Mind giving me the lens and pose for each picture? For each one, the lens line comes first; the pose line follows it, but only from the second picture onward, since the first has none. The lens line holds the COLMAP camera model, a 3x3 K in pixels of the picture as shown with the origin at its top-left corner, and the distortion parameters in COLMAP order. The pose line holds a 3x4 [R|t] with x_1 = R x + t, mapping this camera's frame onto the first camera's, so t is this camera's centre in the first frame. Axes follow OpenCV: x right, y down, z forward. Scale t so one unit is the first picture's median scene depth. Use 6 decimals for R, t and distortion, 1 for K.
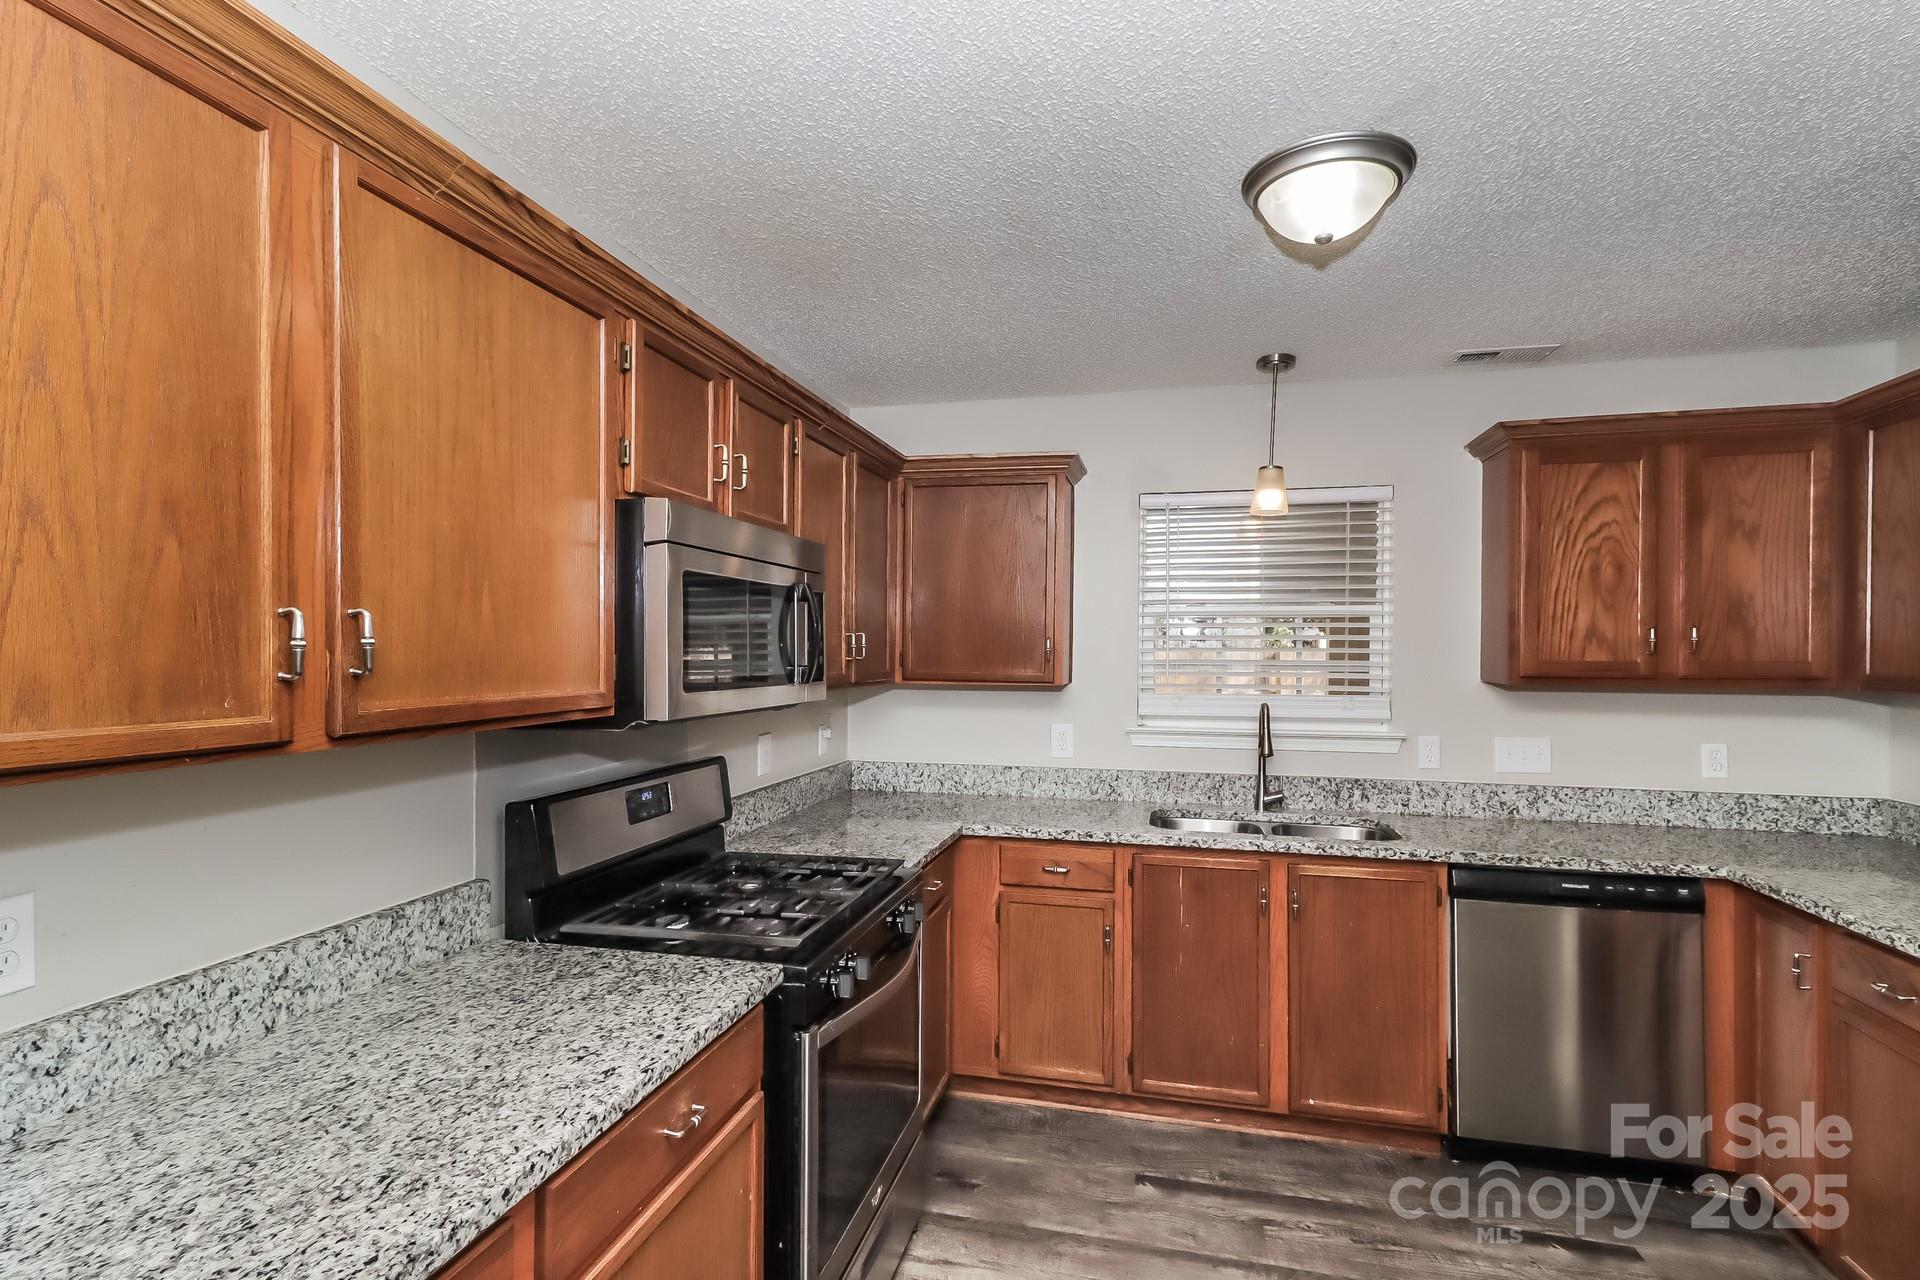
lens RADIAL K [[904.5, 0, 959.9], [0, 904.5, 652.1], [0, 0, 1]] dist [0.014468, -0.000259]
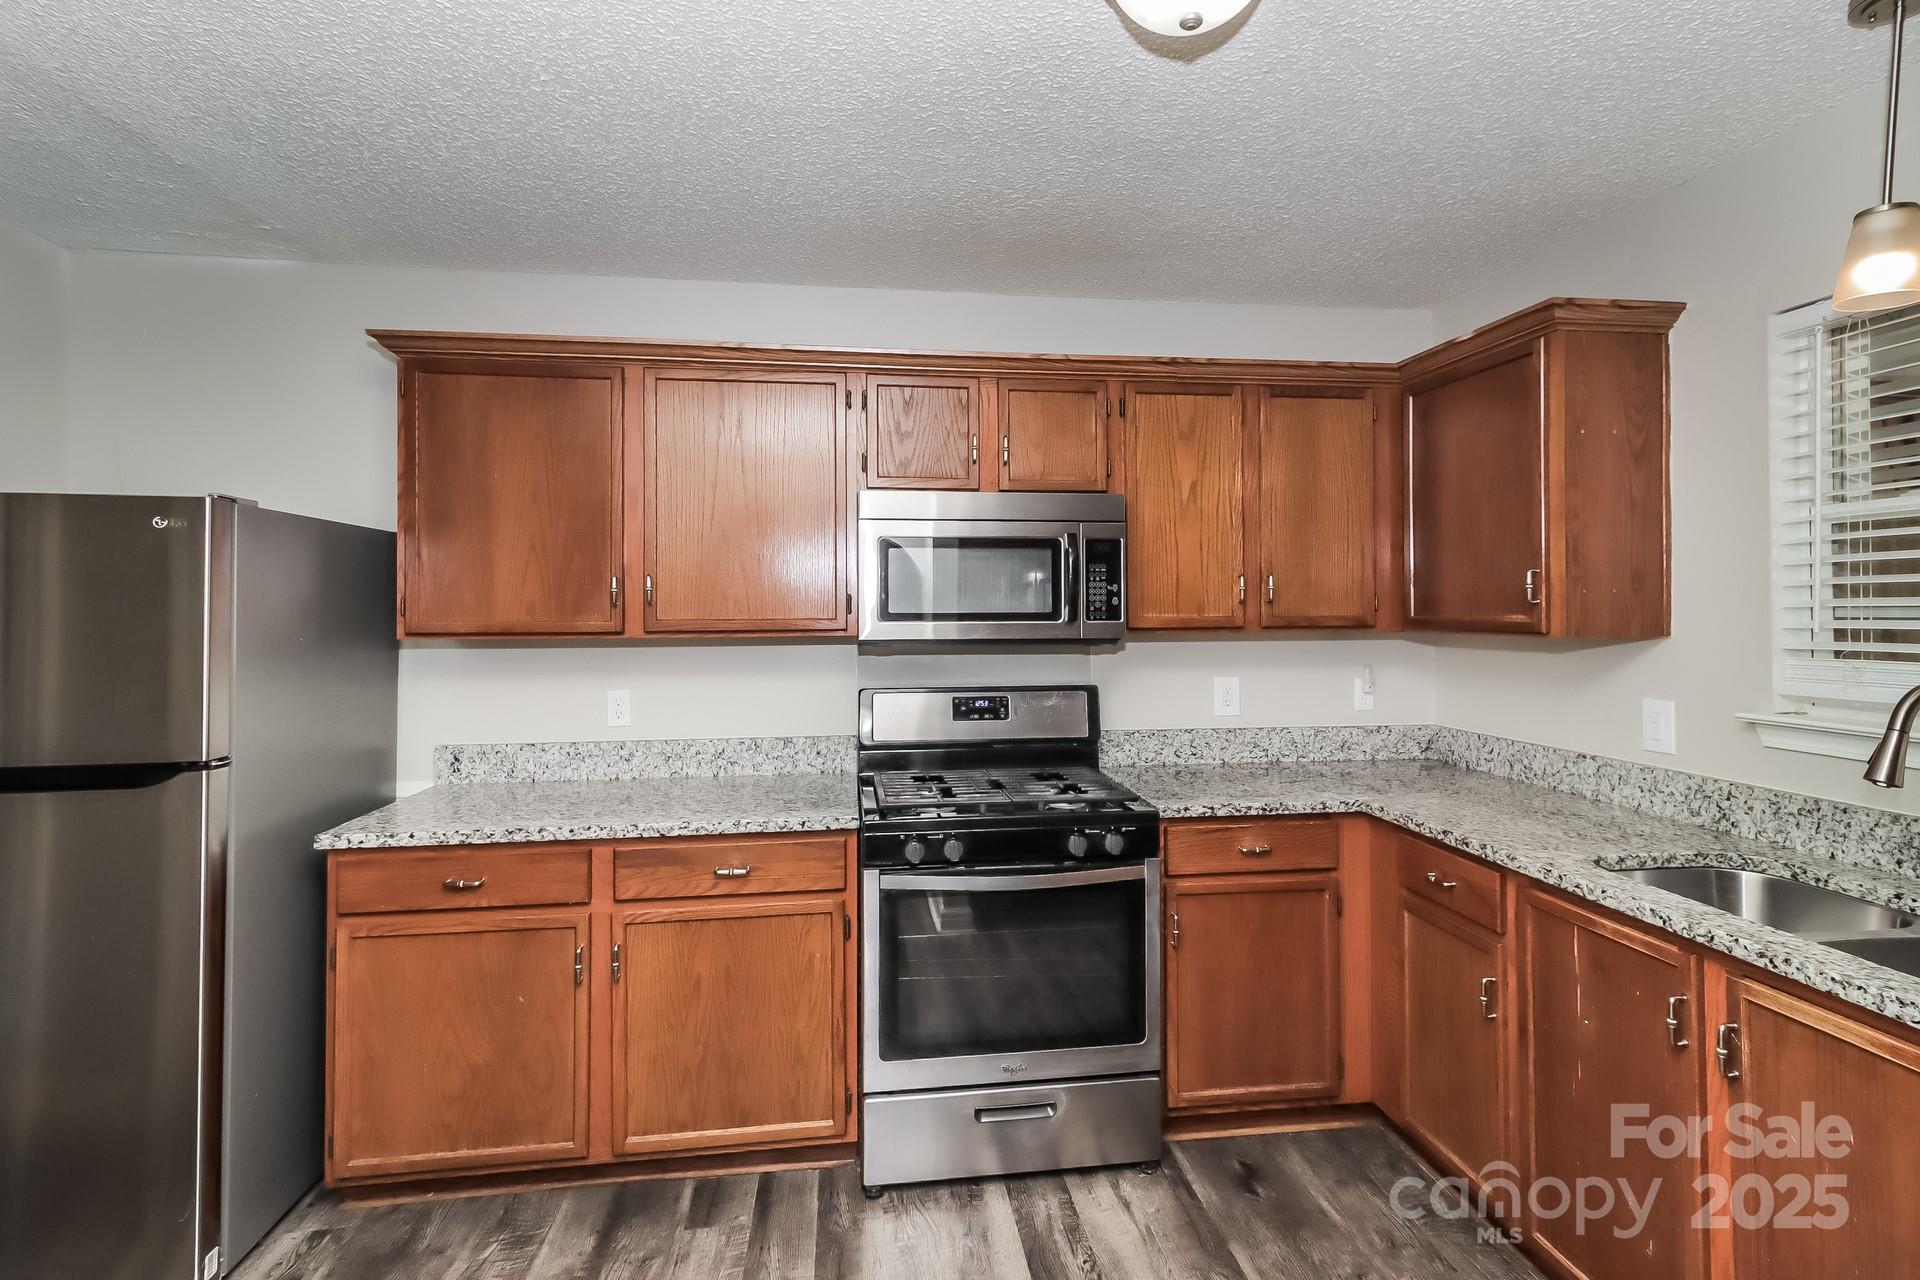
lens RADIAL K [[911.8, 0, 962.0], [0, 911.8, 597.3], [0, 0, 1]] dist [0.003163, 0.000041]
pose [[0.368635, -0.016819, -0.929422, 0.721546], [0.001919, 0.999848, -0.017332, 0.021573], [0.929572, 0.004606, 0.368611, 0.390744]]
